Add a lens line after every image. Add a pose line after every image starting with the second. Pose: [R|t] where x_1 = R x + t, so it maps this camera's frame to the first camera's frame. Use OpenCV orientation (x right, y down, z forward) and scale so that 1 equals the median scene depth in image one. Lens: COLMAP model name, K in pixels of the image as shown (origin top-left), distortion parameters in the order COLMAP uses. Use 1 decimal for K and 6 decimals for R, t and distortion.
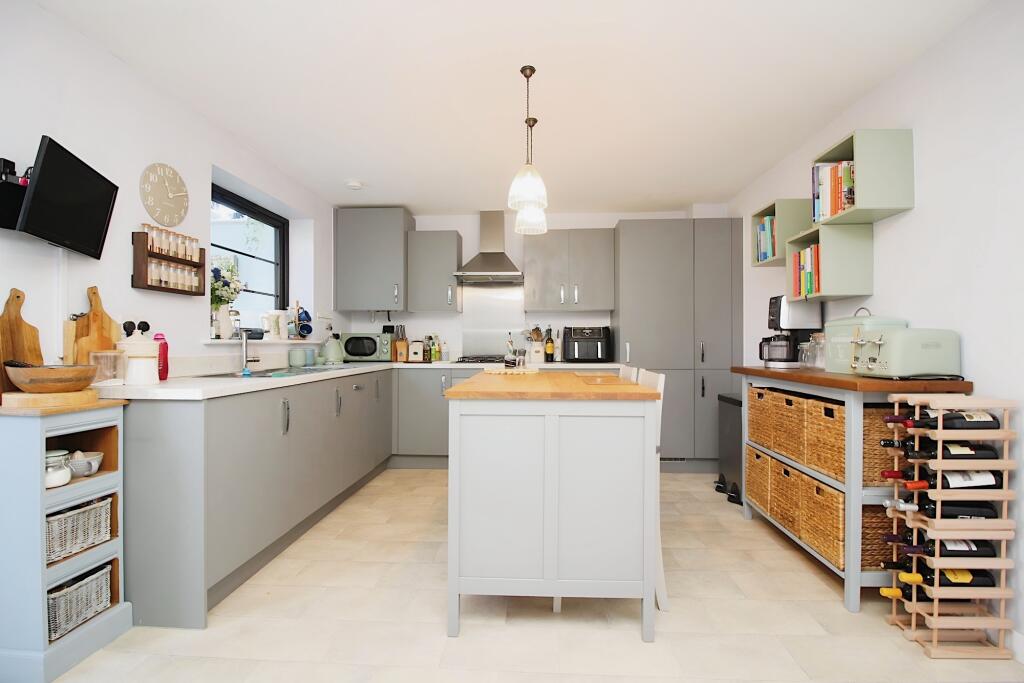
lens RADIAL K [[476.7, 0, 516.9], [0, 476.7, 347.0], [0, 0, 1]] dist [0.000792, -0.017370]
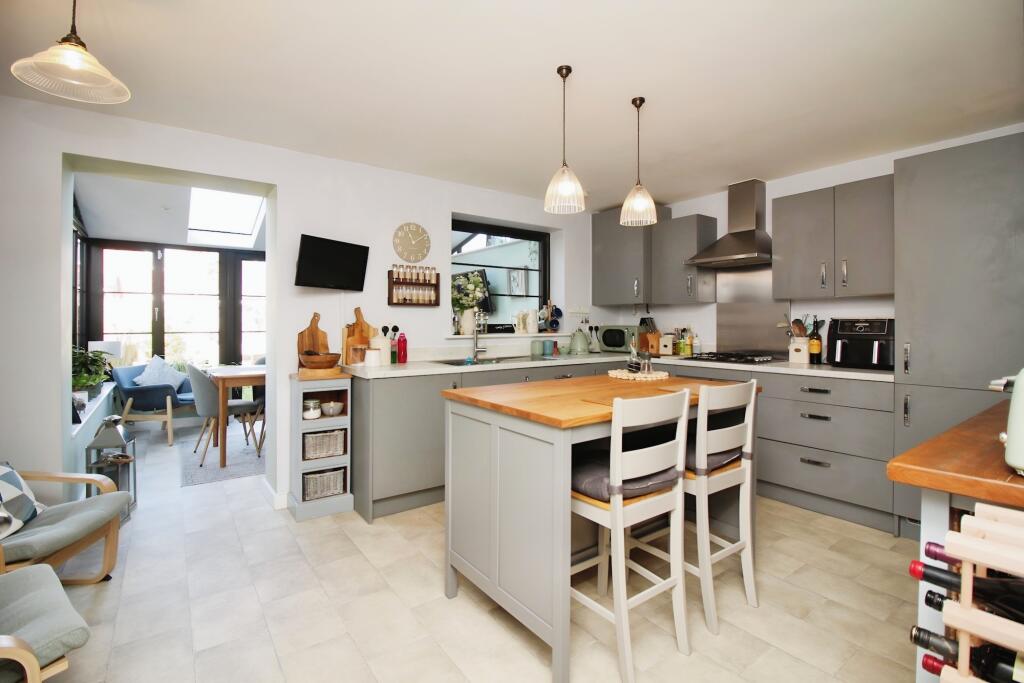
lens RADIAL K [[478.7, 0, 518.0], [0, 478.7, 328.9], [0, 0, 1]] dist [-0.000989, -0.000400]
pose [[0.631999, 0.010051, -0.774904, 0.673051], [-0.005275, 0.999949, 0.008667, -0.055041], [0.774951, -0.001390, 0.632020, 0.279773]]
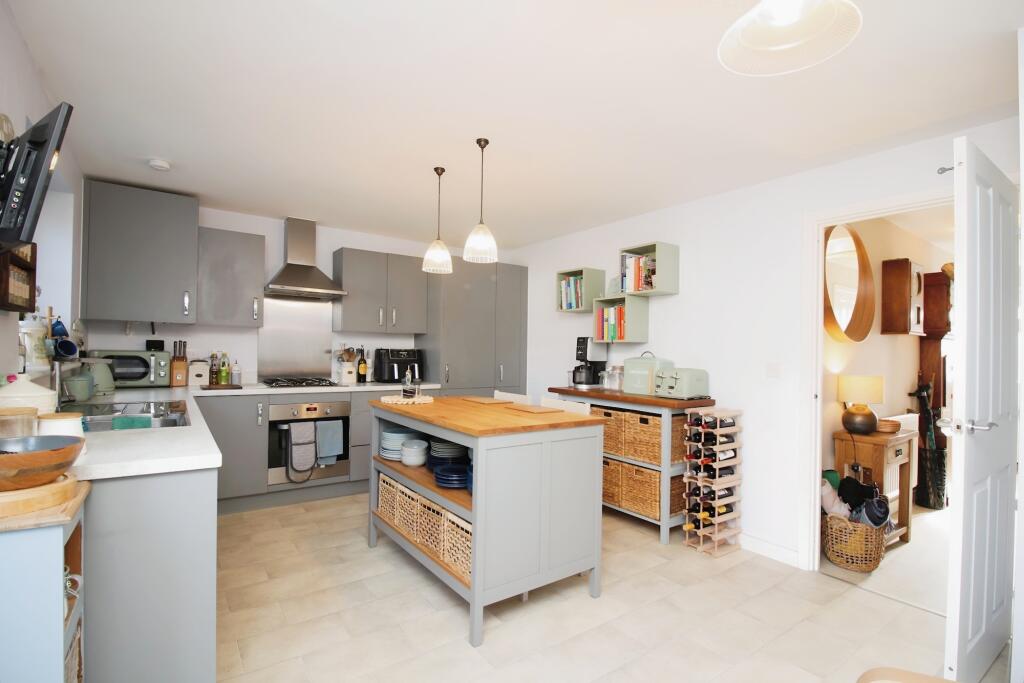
lens RADIAL K [[482.6, 0, 513.8], [0, 482.6, 348.9], [0, 0, 1]] dist [-0.000997, -0.000405]
pose [[0.778555, 0.020299, 0.627248, -0.591350], [-0.018826, 0.999782, -0.008987, -0.066543], [-0.627294, -0.004812, 0.778768, 0.035778]]
